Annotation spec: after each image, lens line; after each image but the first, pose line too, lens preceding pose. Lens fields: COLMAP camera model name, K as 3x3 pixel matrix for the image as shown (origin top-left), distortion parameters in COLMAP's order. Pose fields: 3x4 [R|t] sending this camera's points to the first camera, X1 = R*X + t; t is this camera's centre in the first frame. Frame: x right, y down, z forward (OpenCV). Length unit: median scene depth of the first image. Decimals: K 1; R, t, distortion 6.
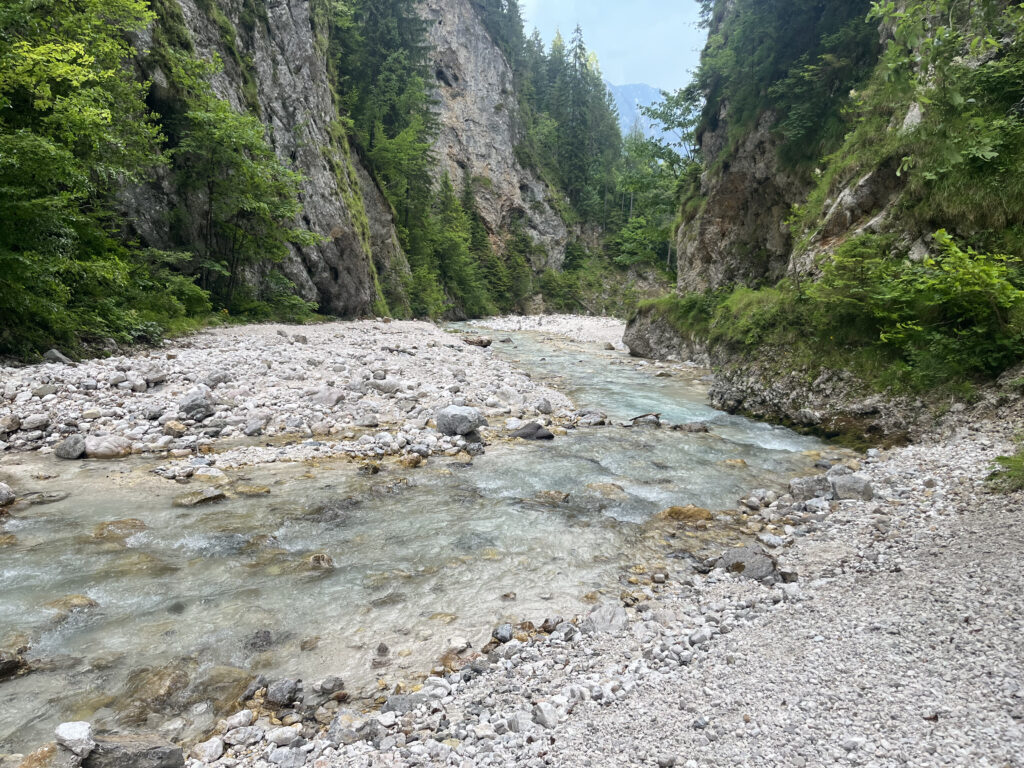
lens RADIAL K [[775.2, 0, 514.1], [0, 775.2, 382.0], [0, 0, 1]] dist [0.037988, -0.022302]
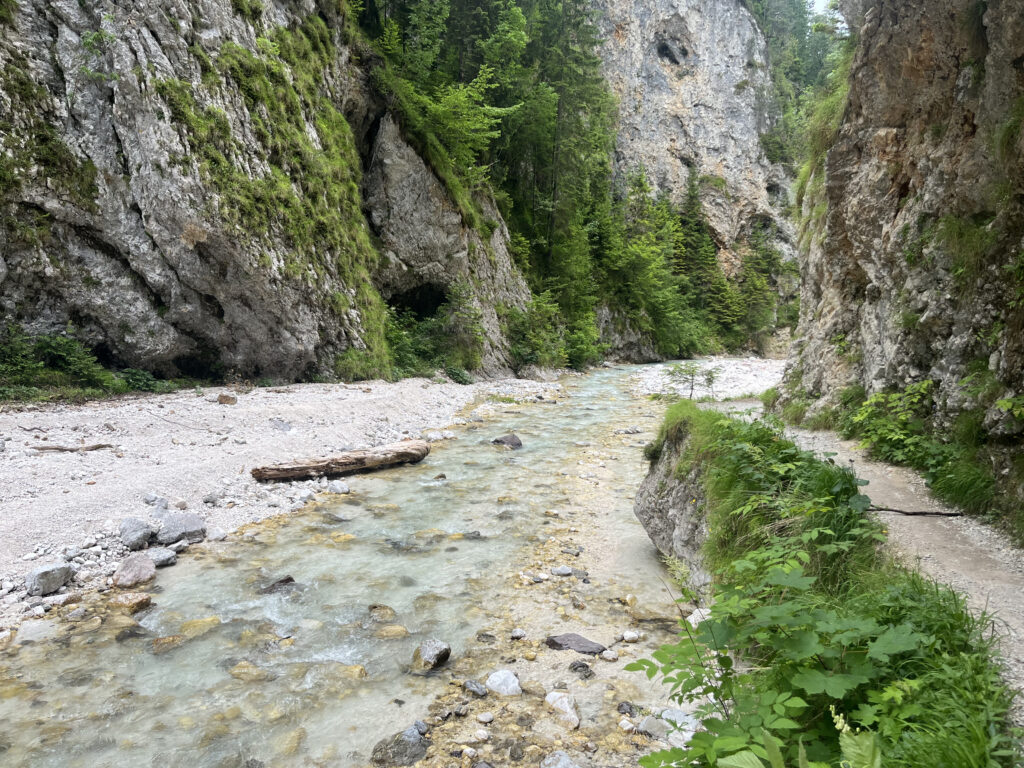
lens RADIAL K [[775.2, 0, 511.2], [0, 775.2, 388.6], [0, 0, 1]] dist [0.037988, -0.022302]
pose [[0.927863, 0.053457, -0.369071, 0.071093], [-0.060581, 0.998133, -0.007732, -0.032955], [0.367969, 0.029533, 0.929369, 0.206069]]
